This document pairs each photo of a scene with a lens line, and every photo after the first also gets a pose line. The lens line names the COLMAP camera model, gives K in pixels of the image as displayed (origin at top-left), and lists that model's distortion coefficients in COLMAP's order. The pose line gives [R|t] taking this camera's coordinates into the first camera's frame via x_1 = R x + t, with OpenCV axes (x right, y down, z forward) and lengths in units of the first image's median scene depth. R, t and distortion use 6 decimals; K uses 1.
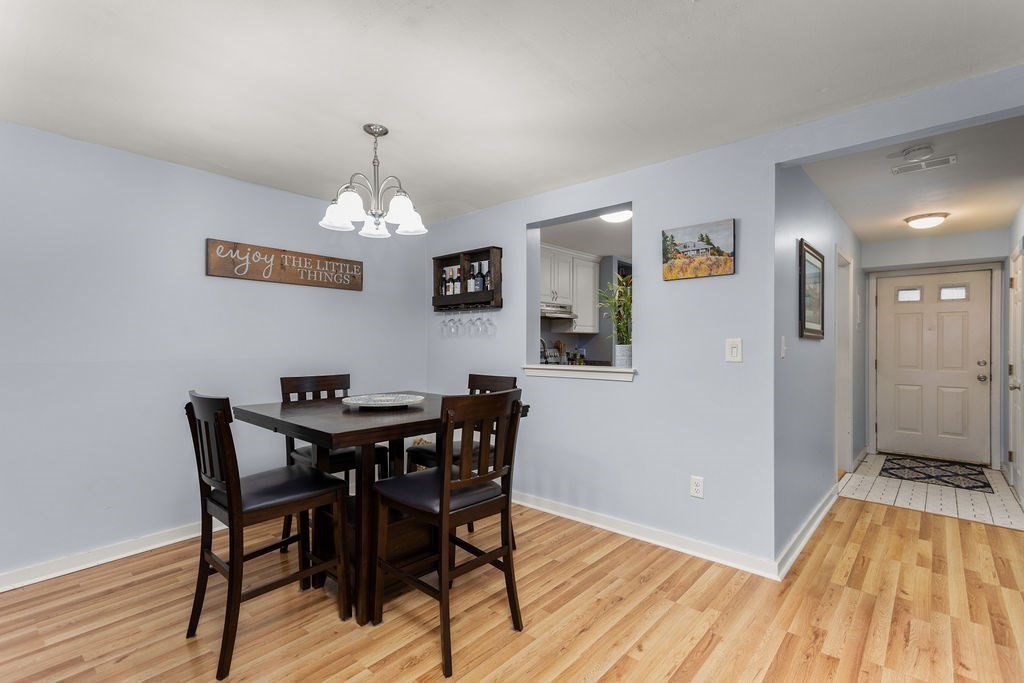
lens RADIAL K [[478.9, 0, 494.7], [0, 478.9, 343.7], [0, 0, 1]] dist [0.010418, -0.000260]
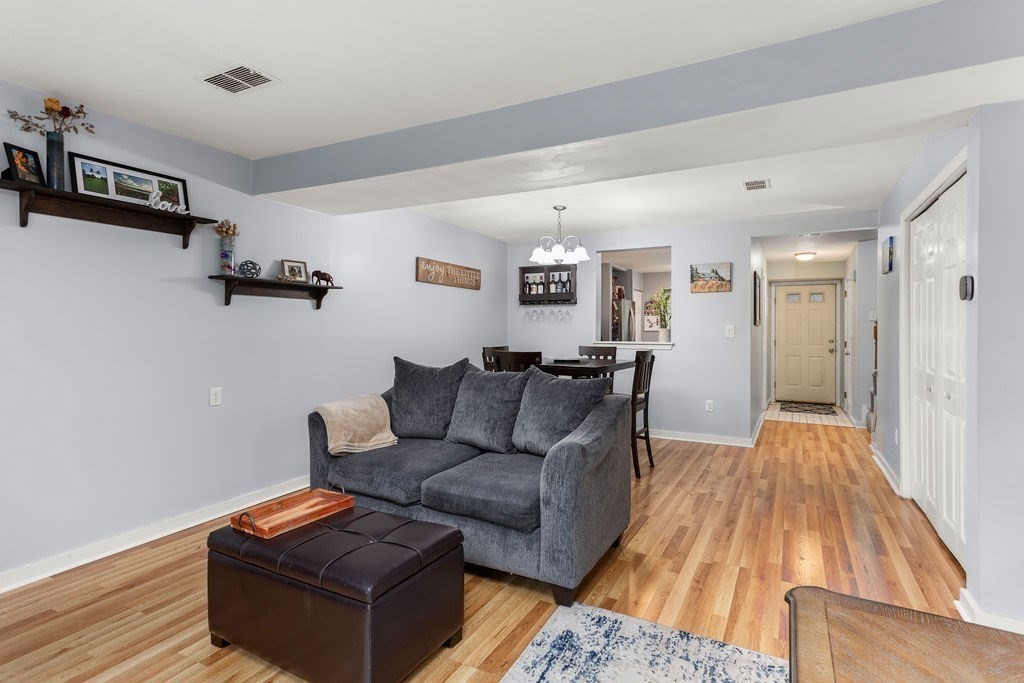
lens RADIAL K [[499.4, 0, 531.5], [0, 499.4, 326.0], [0, 0, 1]] dist [0.003271, 0.001282]
pose [[0.966834, 0.005876, 0.255337, -0.511890], [-0.003981, 0.999961, -0.007936, 0.007313], [-0.255374, 0.006656, 0.966820, -0.475007]]
